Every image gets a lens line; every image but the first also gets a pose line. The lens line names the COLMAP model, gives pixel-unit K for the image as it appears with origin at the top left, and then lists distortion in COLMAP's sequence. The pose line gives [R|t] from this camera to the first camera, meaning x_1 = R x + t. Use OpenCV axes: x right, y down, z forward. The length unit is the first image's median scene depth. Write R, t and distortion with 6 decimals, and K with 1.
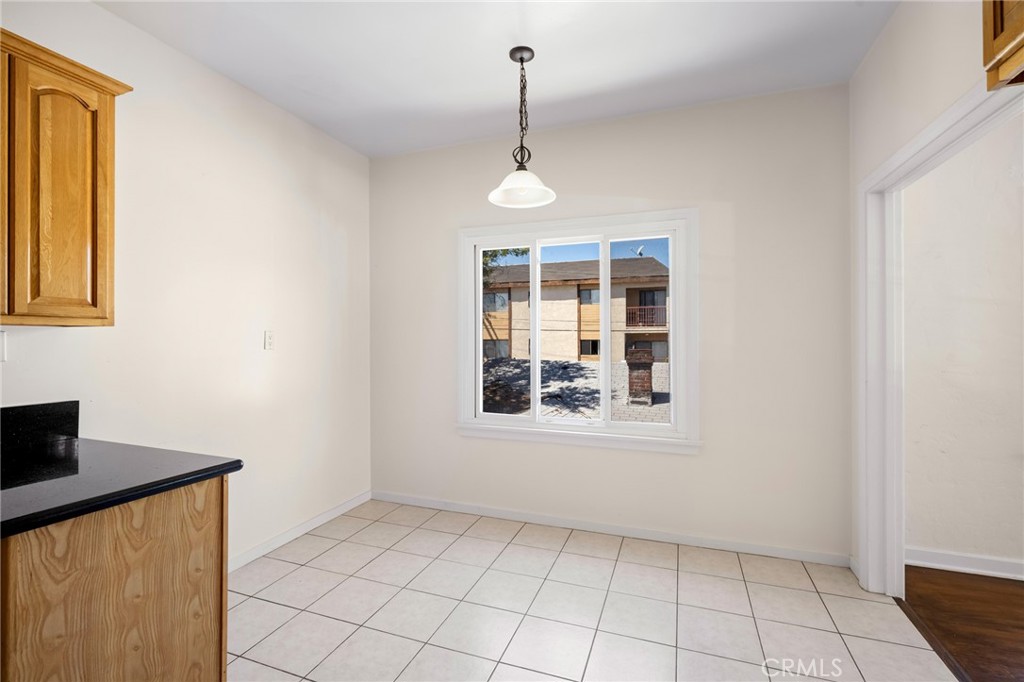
lens RADIAL K [[452.6, 0, 512.0], [0, 452.6, 341.0], [0, 0, 1]] dist [-0.001511, -0.000307]
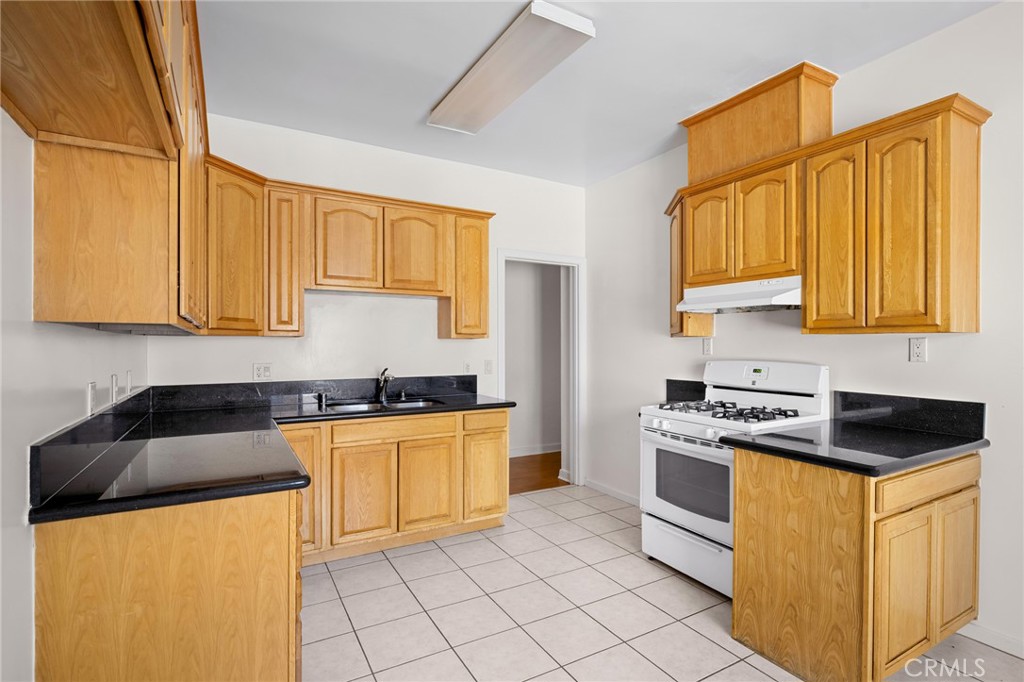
lens RADIAL K [[506.9, 0, 512.0], [0, 506.9, 341.0], [0, 0, 1]] dist [0.000404, 0.000110]
pose [[-0.639427, -0.001392, -0.768850, 0.812676], [-0.002096, 0.999998, -0.000067, -0.010999], [0.768849, 0.001568, -0.639429, 1.181140]]
